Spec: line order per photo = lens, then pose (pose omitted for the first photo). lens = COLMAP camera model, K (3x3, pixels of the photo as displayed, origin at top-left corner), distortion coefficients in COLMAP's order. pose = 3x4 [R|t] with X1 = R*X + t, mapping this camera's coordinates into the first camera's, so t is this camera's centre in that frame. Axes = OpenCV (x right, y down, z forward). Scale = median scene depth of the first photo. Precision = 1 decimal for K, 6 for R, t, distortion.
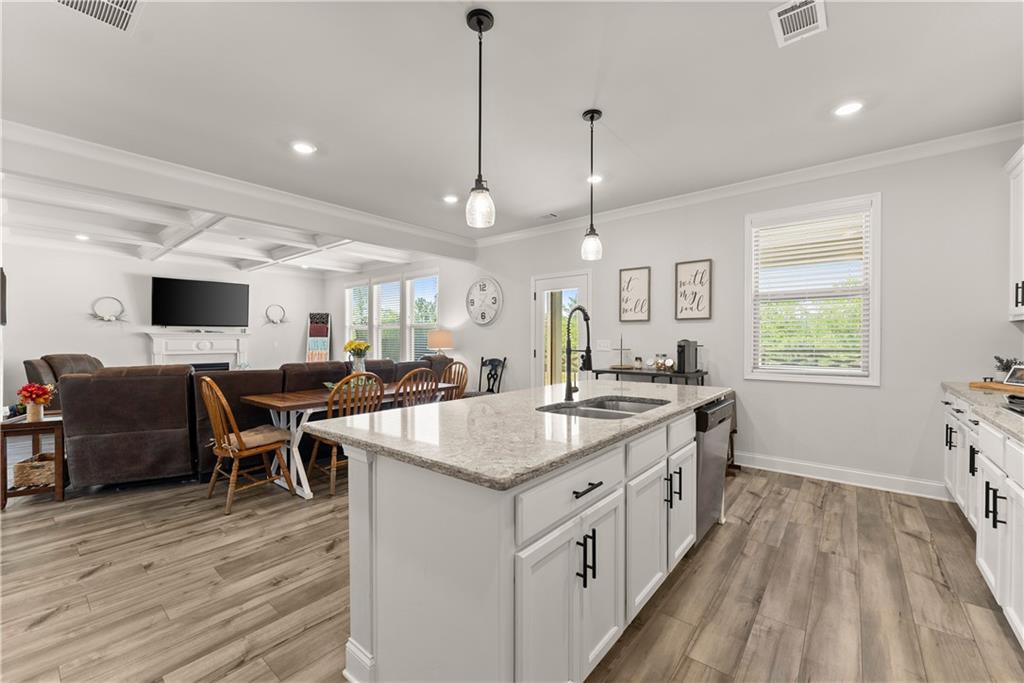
lens RADIAL K [[413.4, 0, 504.0], [0, 413.4, 339.9], [0, 0, 1]] dist [-0.003901, 0.000301]
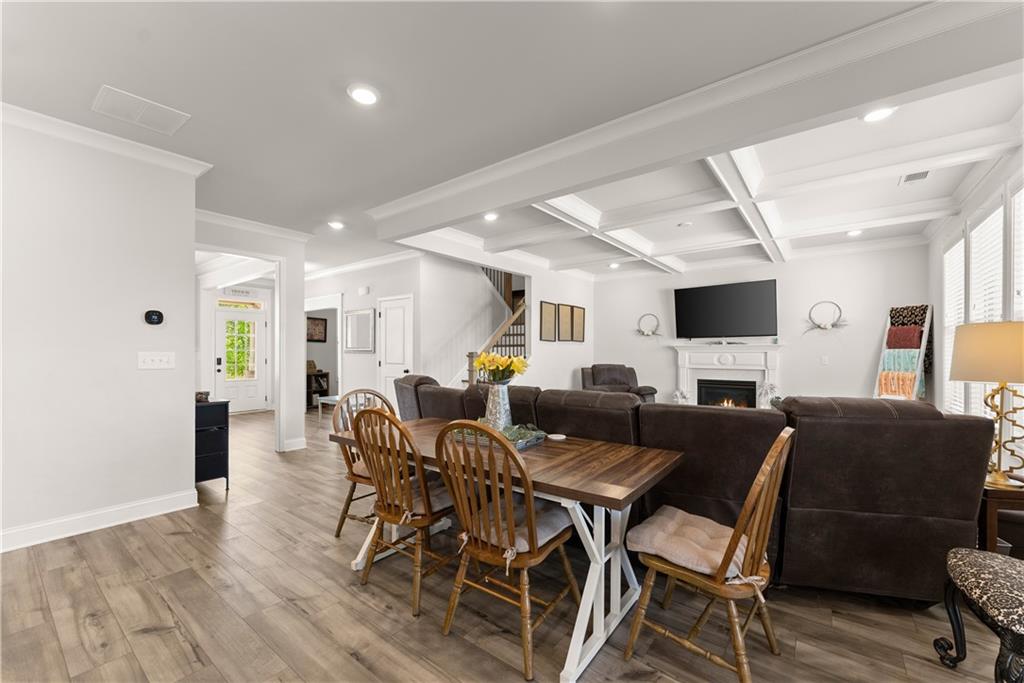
lens RADIAL K [[413.4, 0, 507.8], [0, 413.4, 350.3], [0, 0, 1]] dist [-0.003901, 0.000301]
pose [[0.049810, -0.004582, -0.998748, 0.209144], [-0.002372, 0.999986, -0.004706, -0.000713], [0.998756, 0.002603, 0.049798, 0.939192]]
